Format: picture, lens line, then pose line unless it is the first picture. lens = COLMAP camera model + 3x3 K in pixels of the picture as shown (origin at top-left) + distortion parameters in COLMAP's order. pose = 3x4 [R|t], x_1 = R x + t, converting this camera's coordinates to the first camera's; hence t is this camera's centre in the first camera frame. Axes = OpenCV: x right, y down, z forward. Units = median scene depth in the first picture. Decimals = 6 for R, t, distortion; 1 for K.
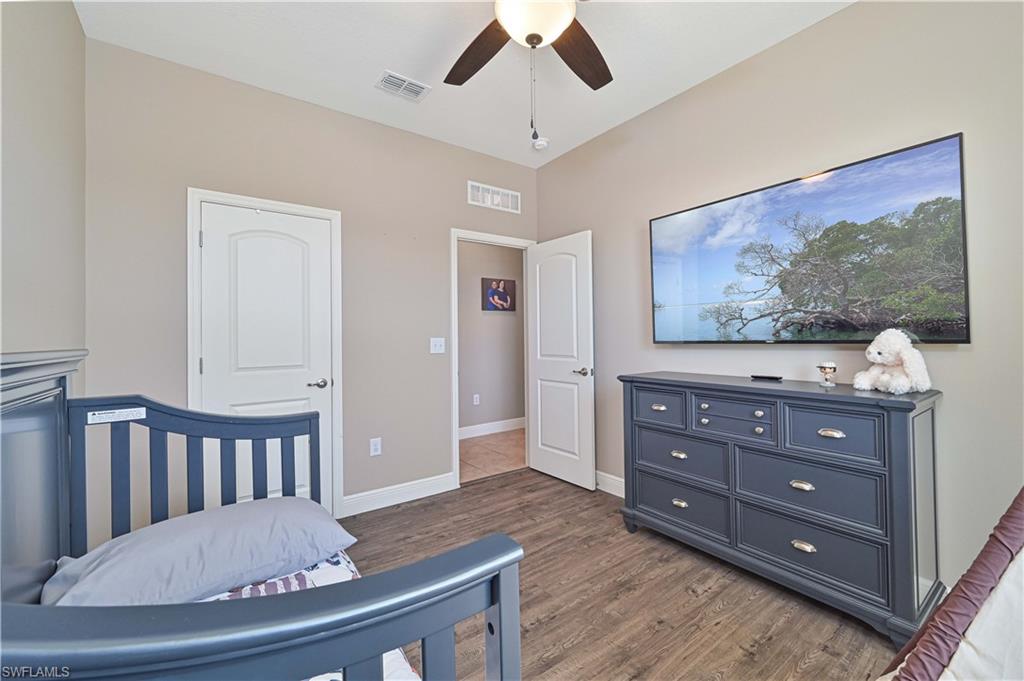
lens RADIAL K [[422.8, 0, 512.7], [0, 422.8, 334.1], [0, 0, 1]] dist [-0.000189, 0.000124]
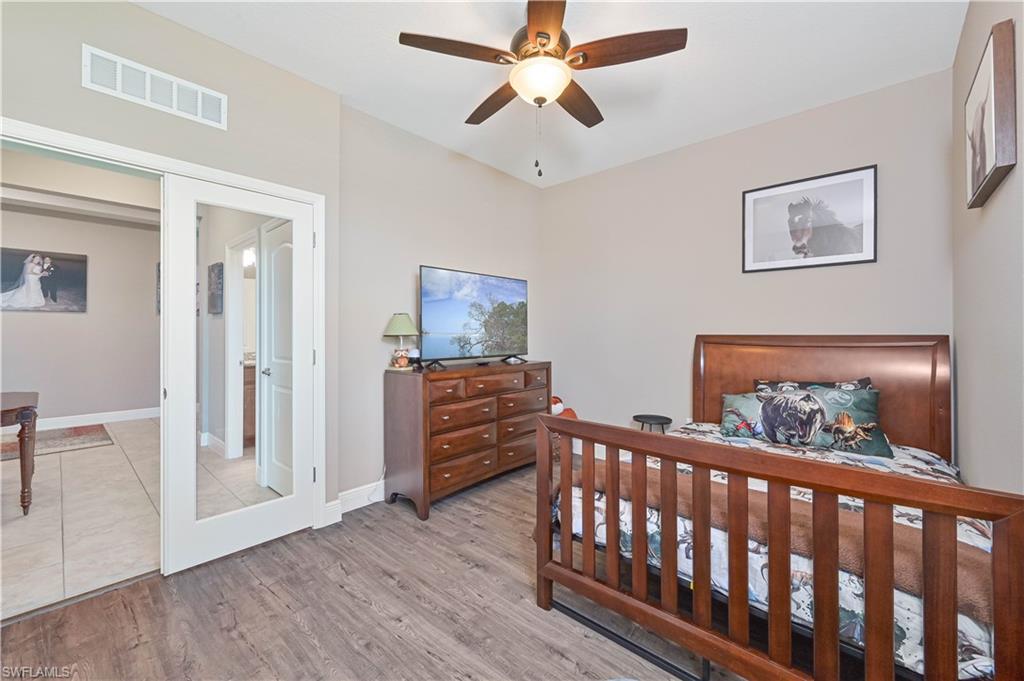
lens RADIAL K [[407.6, 0, 513.3], [0, 407.6, 338.1], [0, 0, 1]] dist [-0.001305, 0.000096]
pose [[-0.203295, 0.020187, 0.978909, -1.194747], [0.008475, 0.999786, -0.018857, -0.028870], [-0.979081, 0.004463, -0.203423, 1.241684]]
